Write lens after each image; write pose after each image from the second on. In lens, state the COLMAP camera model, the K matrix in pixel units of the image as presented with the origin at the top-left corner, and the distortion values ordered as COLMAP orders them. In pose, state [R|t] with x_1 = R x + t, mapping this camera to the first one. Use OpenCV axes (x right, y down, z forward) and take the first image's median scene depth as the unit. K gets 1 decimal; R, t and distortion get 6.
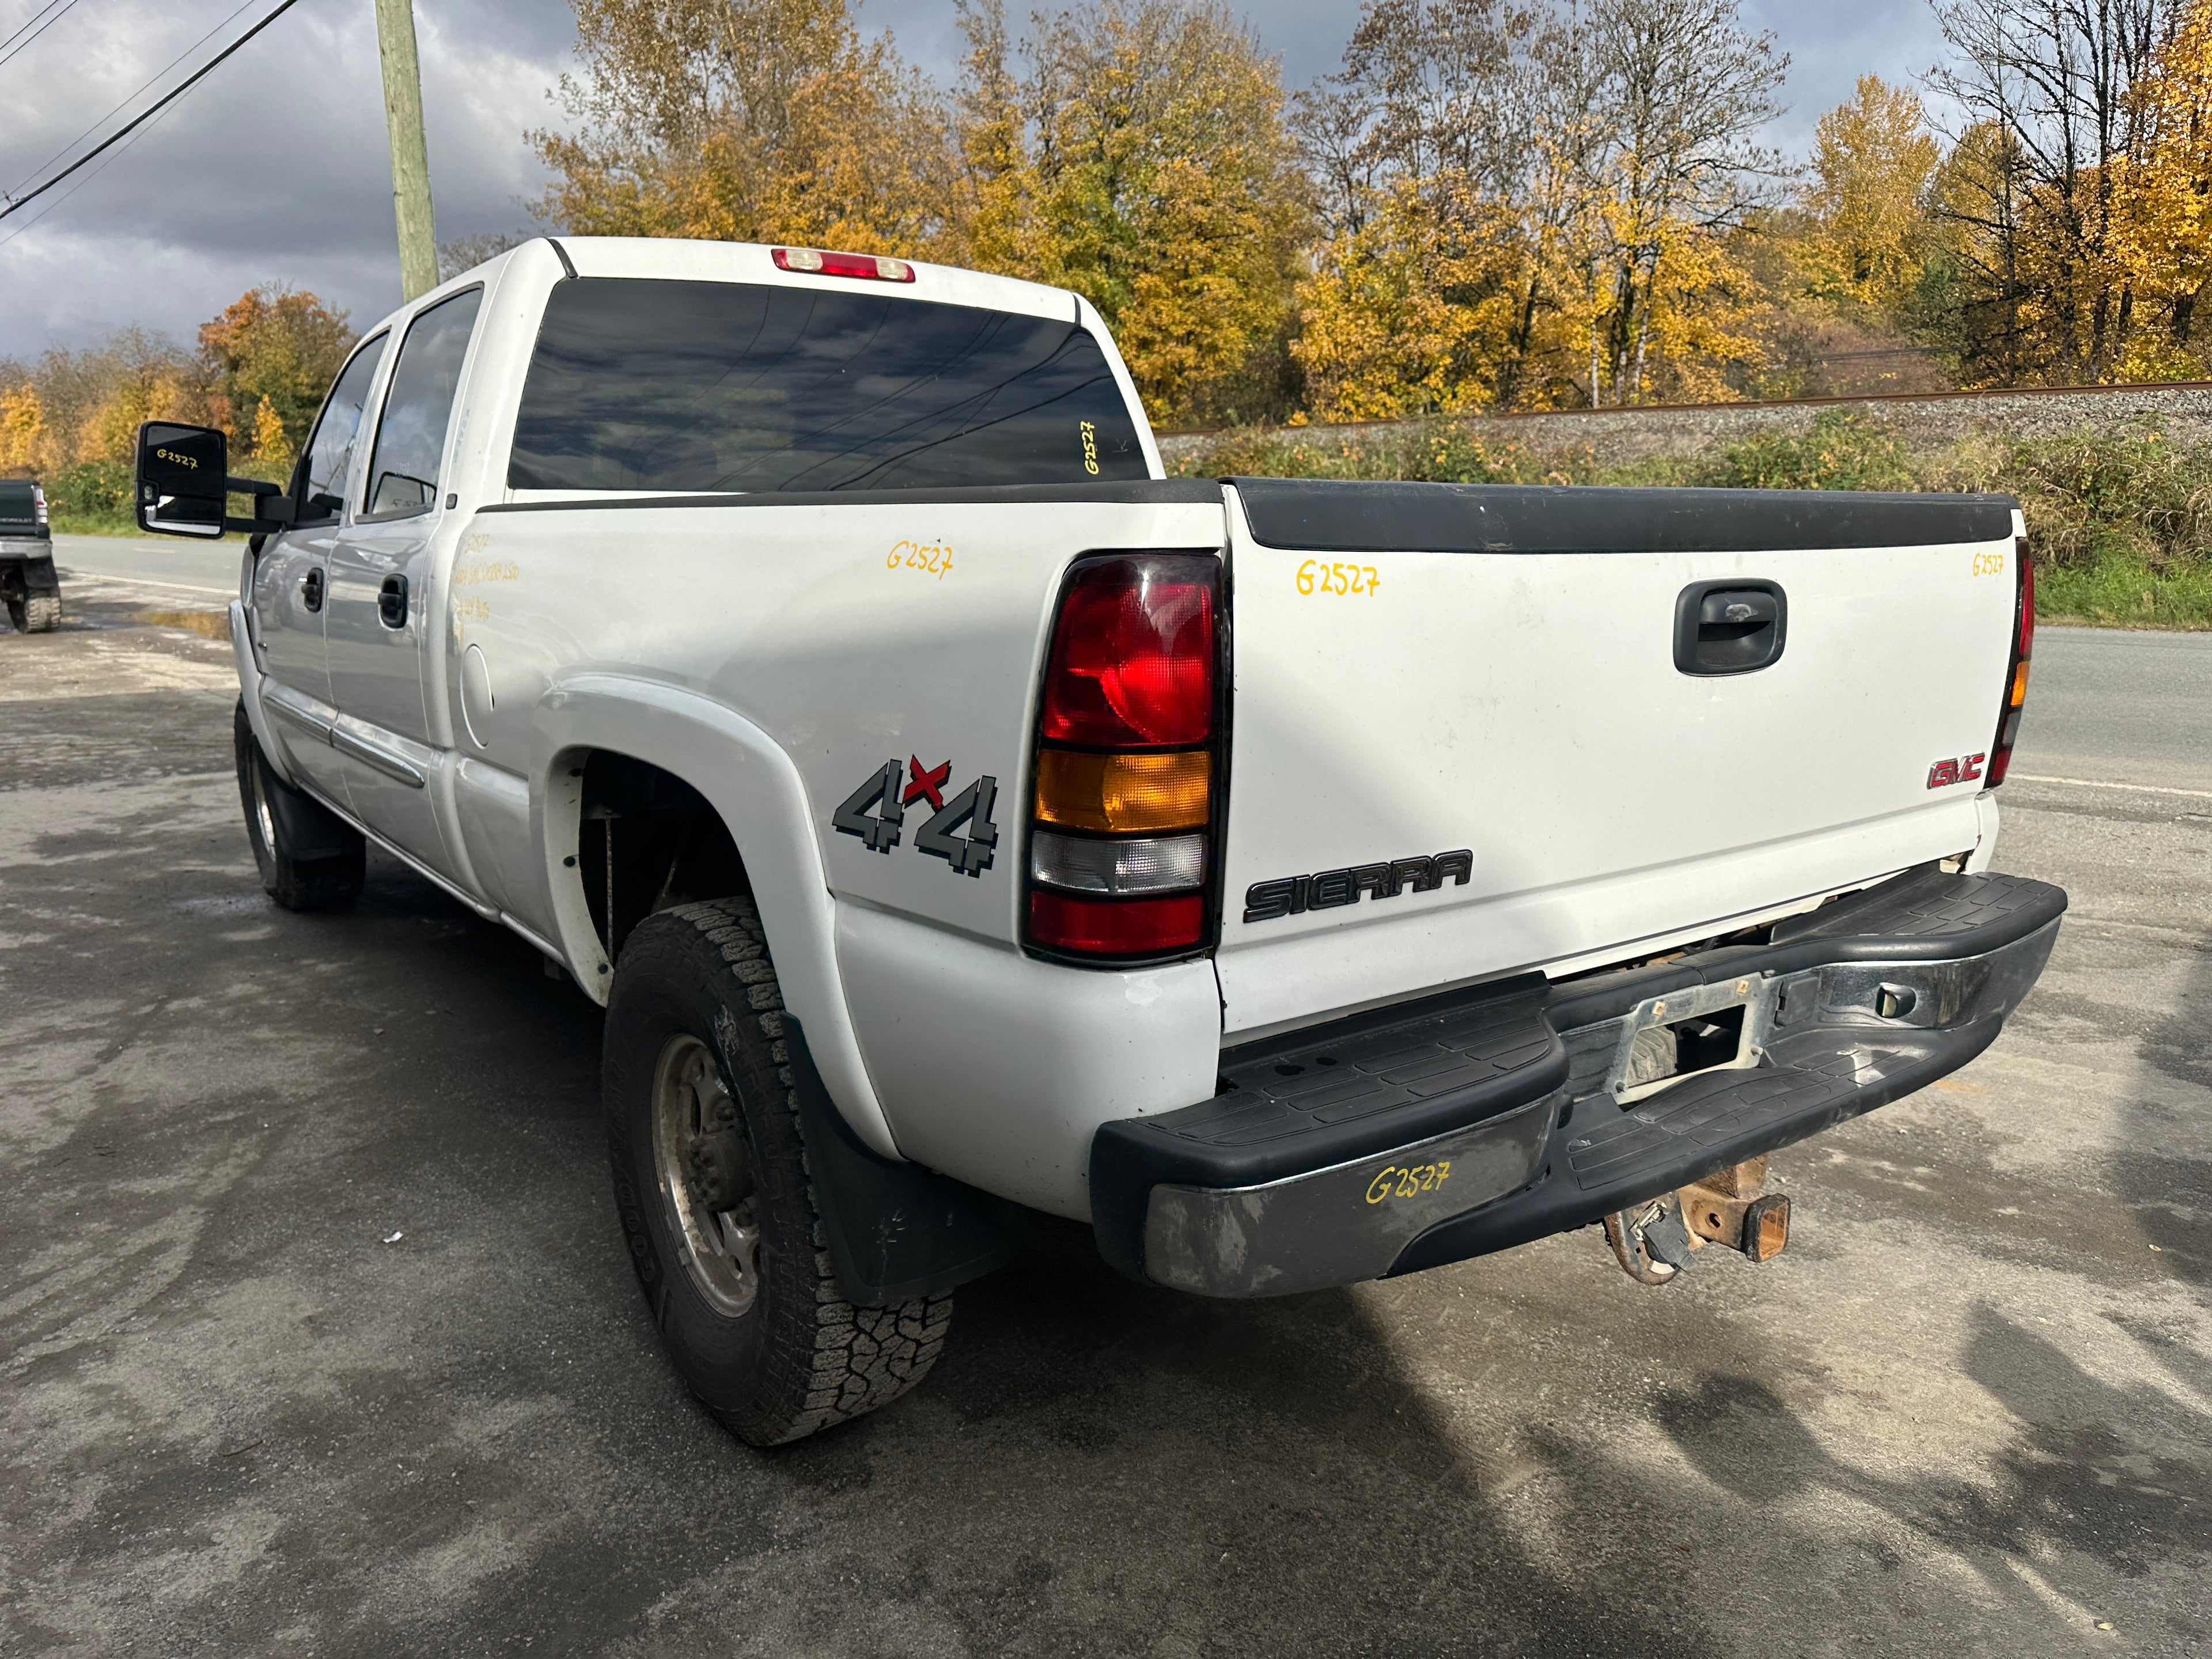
lens RADIAL K [[1564.6, 0, 1118.8], [0, 1564.6, 833.8], [0, 0, 1]] dist [0.006665, -0.007617]
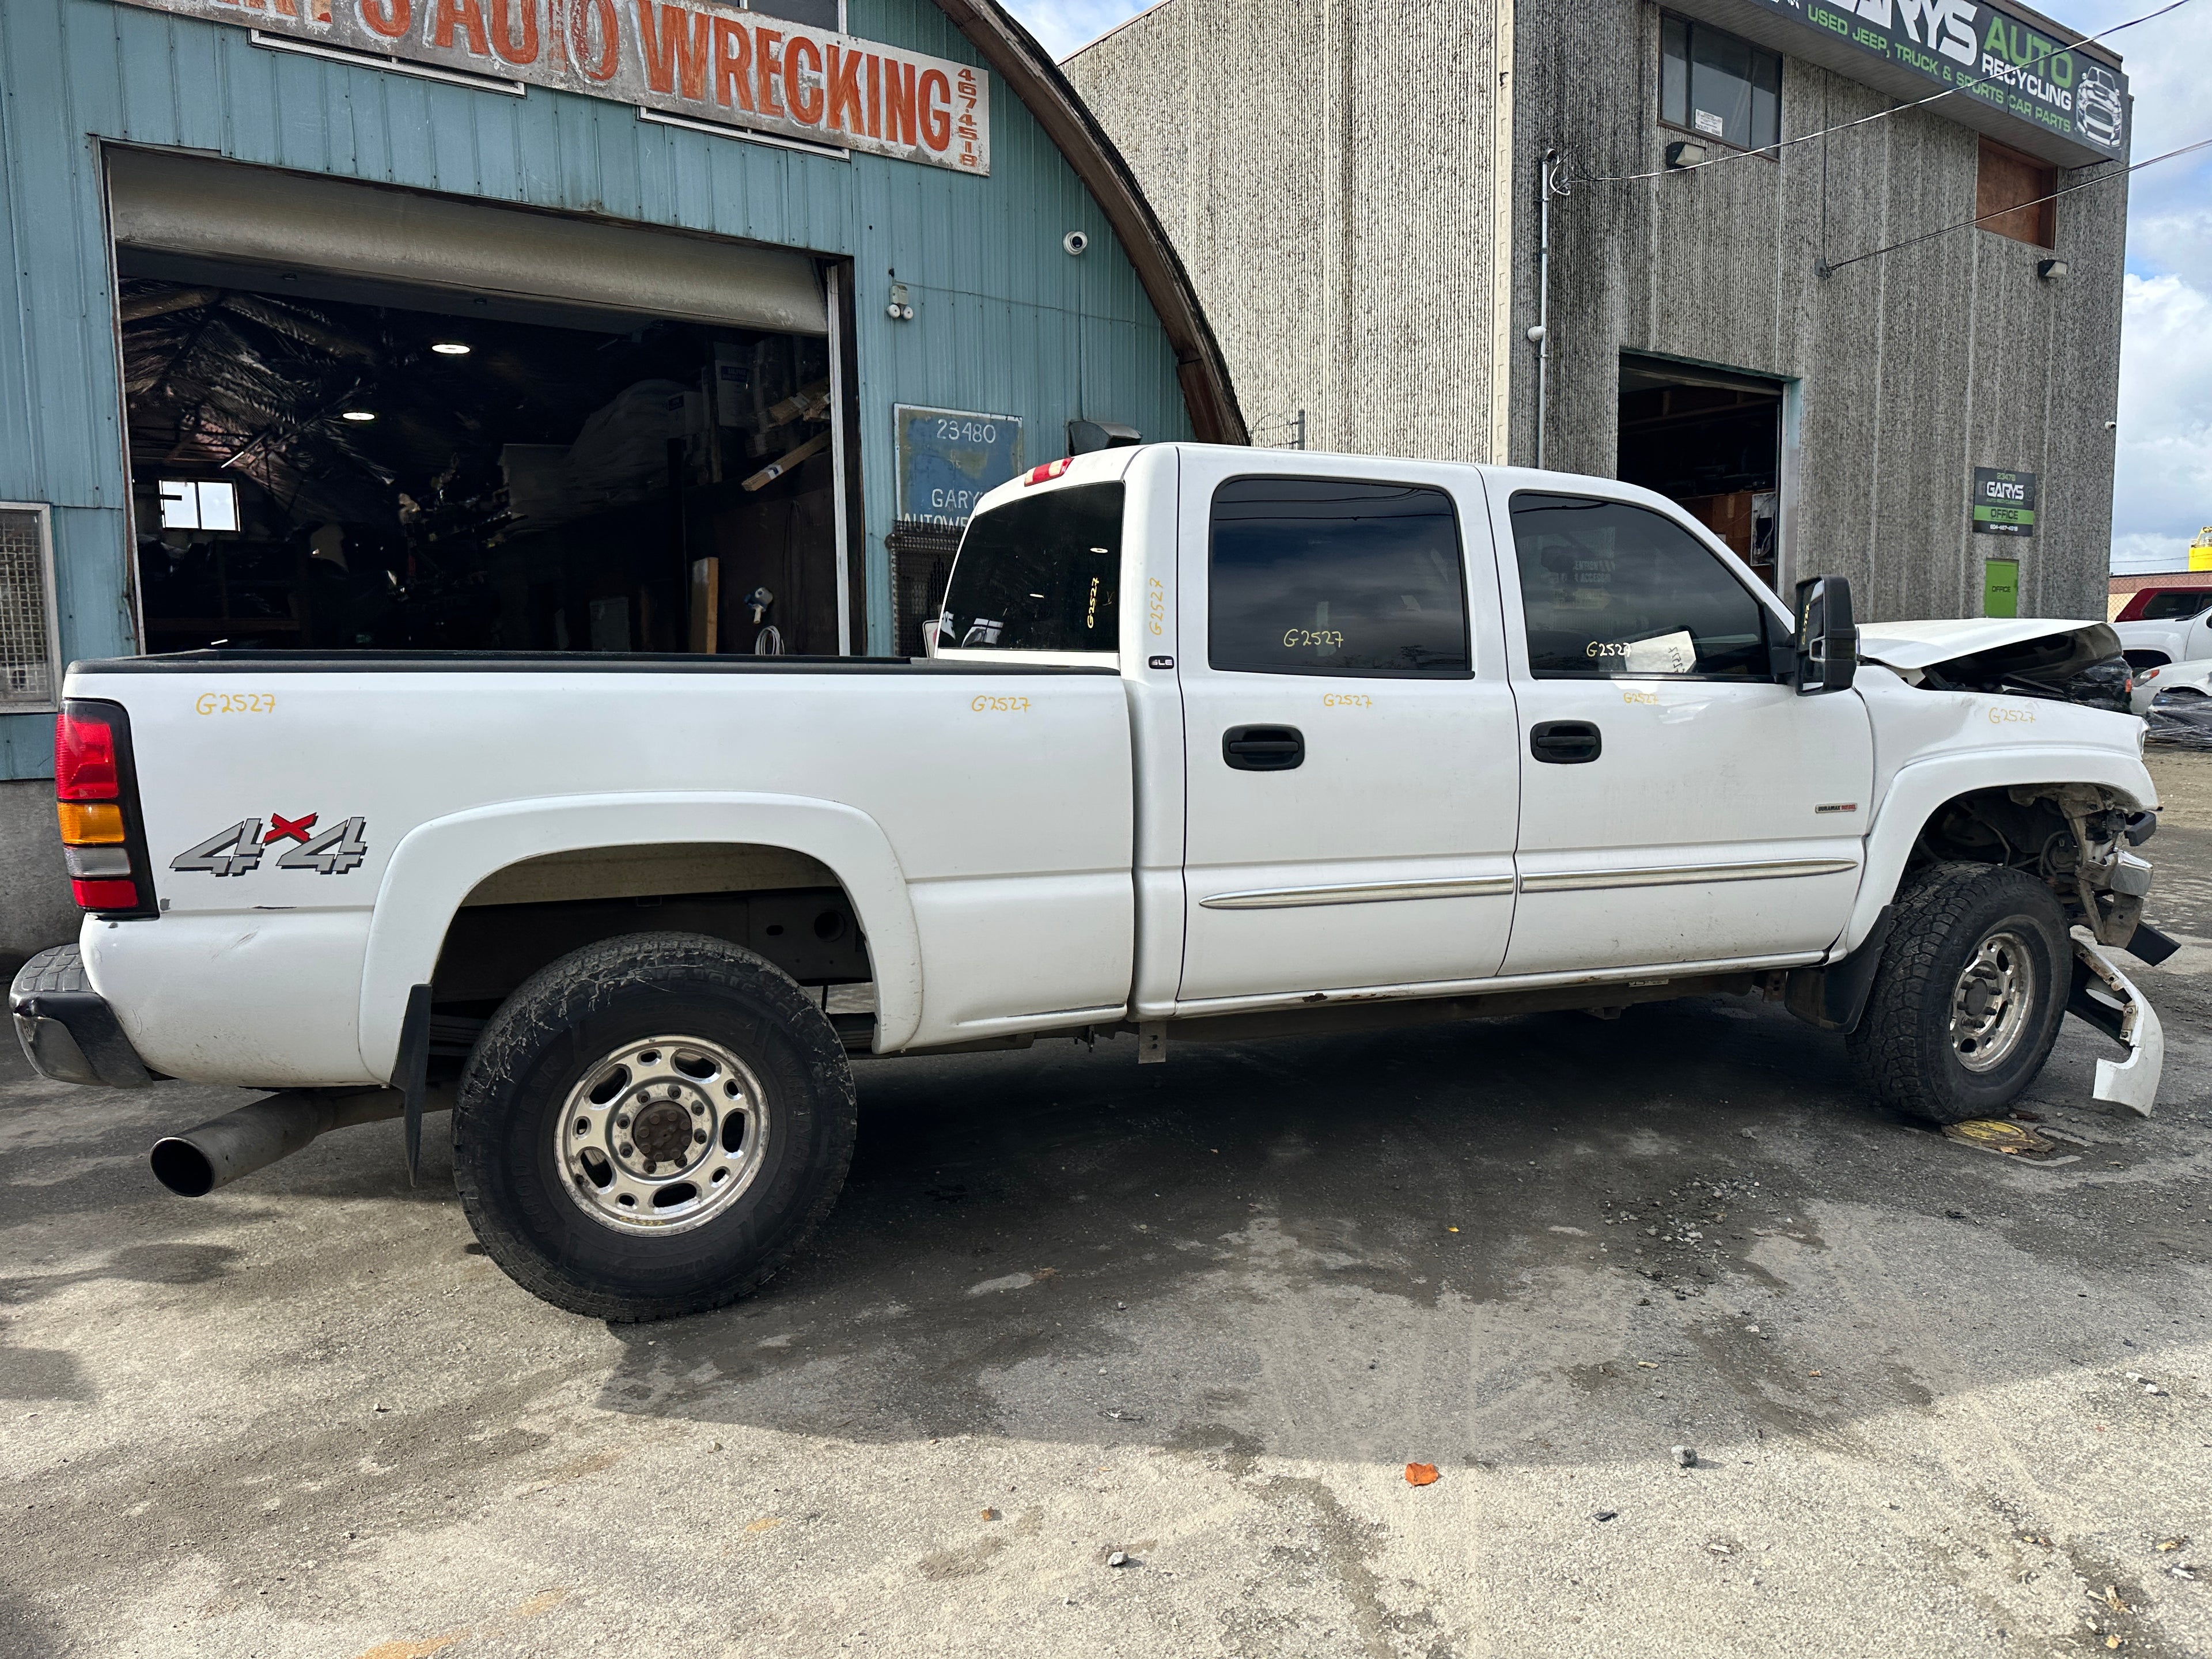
lens RADIAL K [[1548.0, 0, 1111.0], [0, 1548.0, 848.0], [0, 0, 1]] dist [0.029477, -0.037879]
pose [[-0.251023, 0.128145, -0.959462, 0.125668], [-0.194925, 0.964202, 0.179776, -0.036793], [0.948152, 0.232151, -0.217058, 0.168135]]
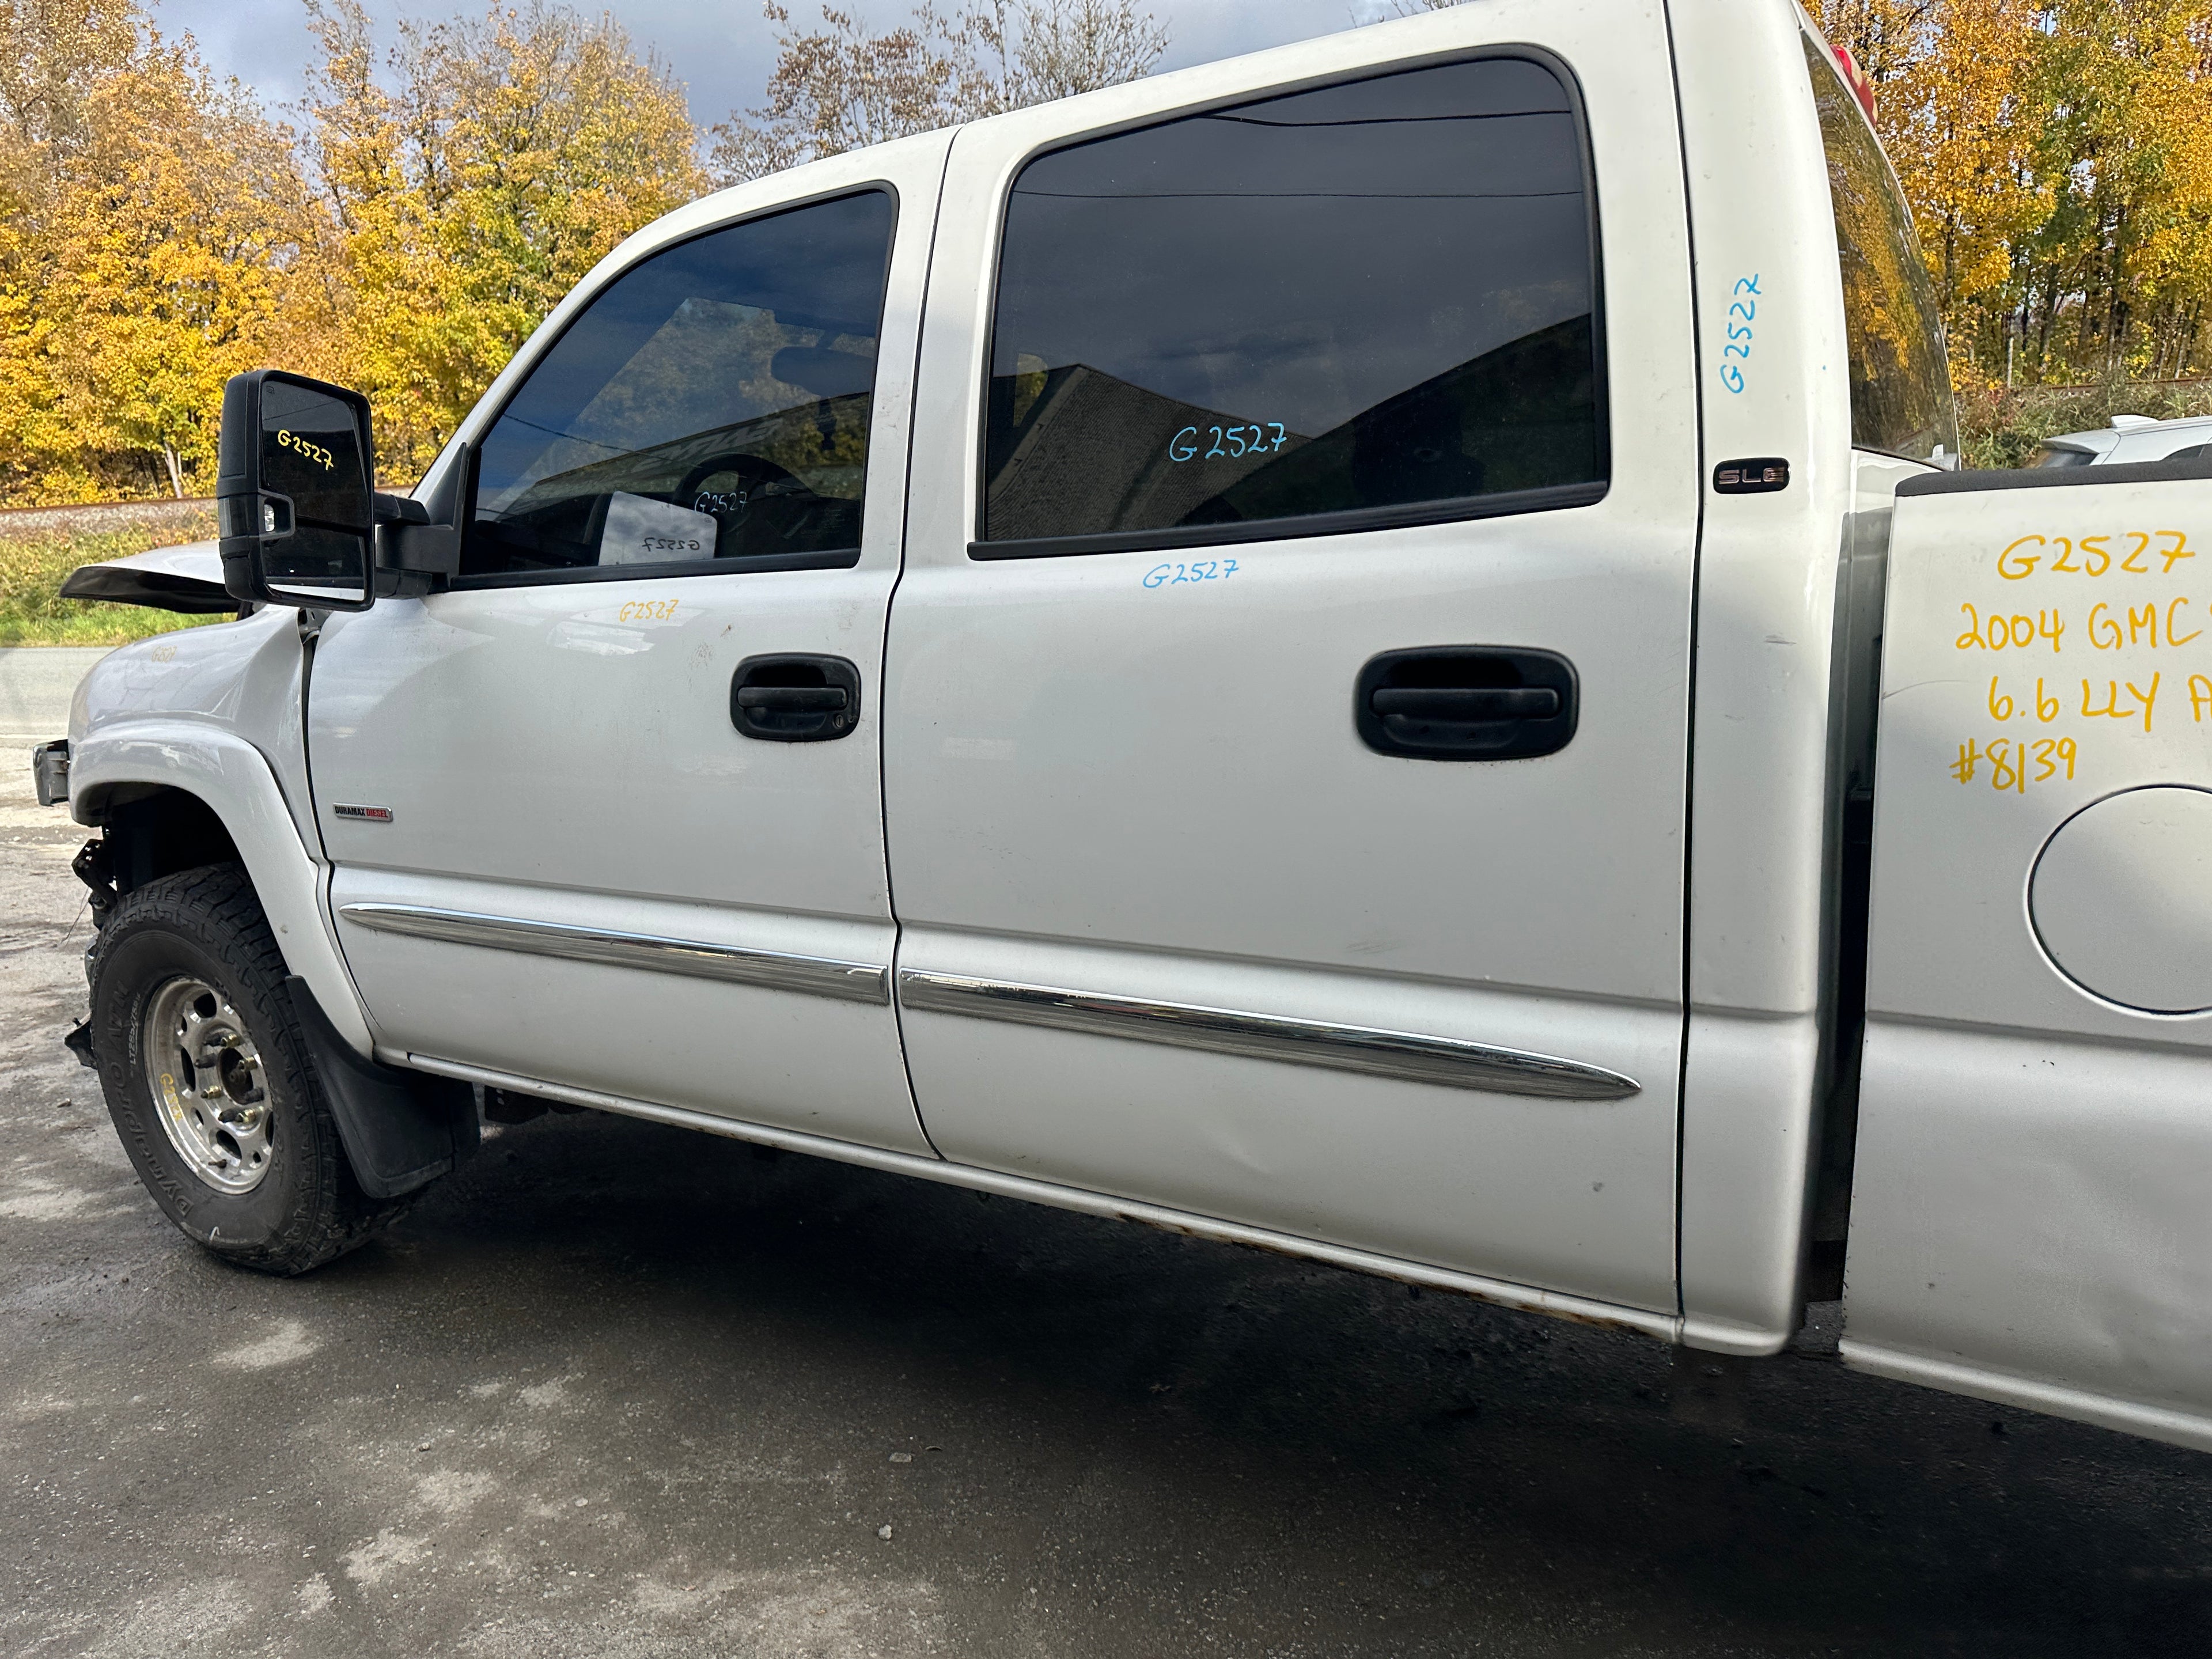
lens RADIAL K [[1562.5, 0, 1097.7], [0, 1562.5, 814.0], [0, 0, 1]] dist [-0.000063, -0.003557]
pose [[0.927663, -0.095854, 0.360907, -0.081932], [0.110123, 0.993734, -0.019129, -0.013271], [-0.356812, 0.057490, 0.932406, 0.068507]]
